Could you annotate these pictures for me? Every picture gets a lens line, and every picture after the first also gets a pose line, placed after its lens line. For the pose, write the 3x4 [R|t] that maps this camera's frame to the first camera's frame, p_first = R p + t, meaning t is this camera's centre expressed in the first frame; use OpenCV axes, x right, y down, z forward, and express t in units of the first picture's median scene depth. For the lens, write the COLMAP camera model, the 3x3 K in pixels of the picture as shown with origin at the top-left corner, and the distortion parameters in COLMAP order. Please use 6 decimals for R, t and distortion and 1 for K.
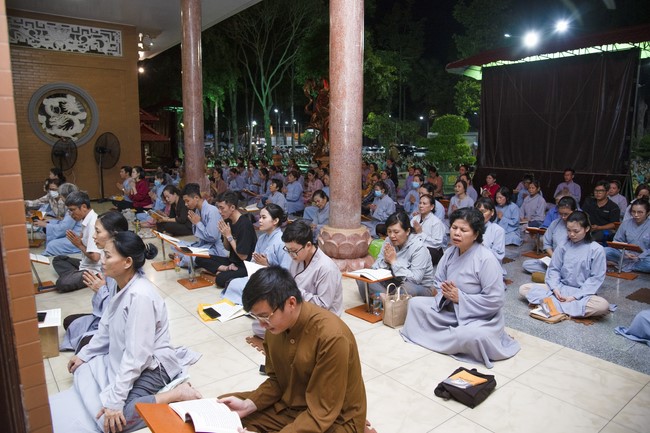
lens RADIAL K [[465.9, 0, 325.0], [0, 465.9, 216.5], [0, 0, 1]] dist [-0.111098, 0.067951]
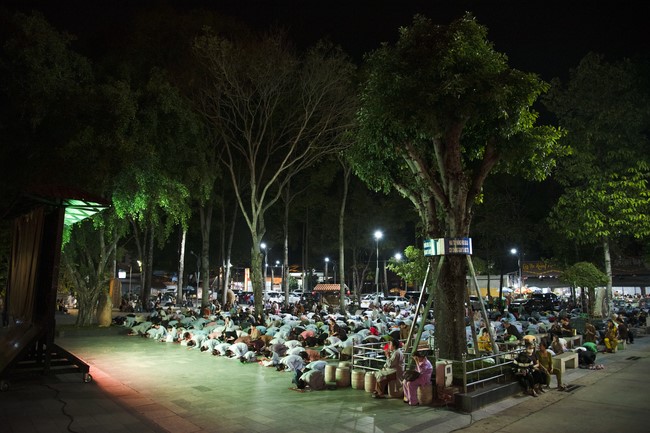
lens RADIAL K [[453.3, 0, 325.0], [0, 453.3, 216.5], [0, 0, 1]] dist [-0.105437, 0.062333]
pose [[0.997705, 0.019235, 0.064924, -0.064851], [0.001831, 0.950788, -0.309838, -0.056734], [-0.067688, 0.309246, 0.948570, 0.342612]]
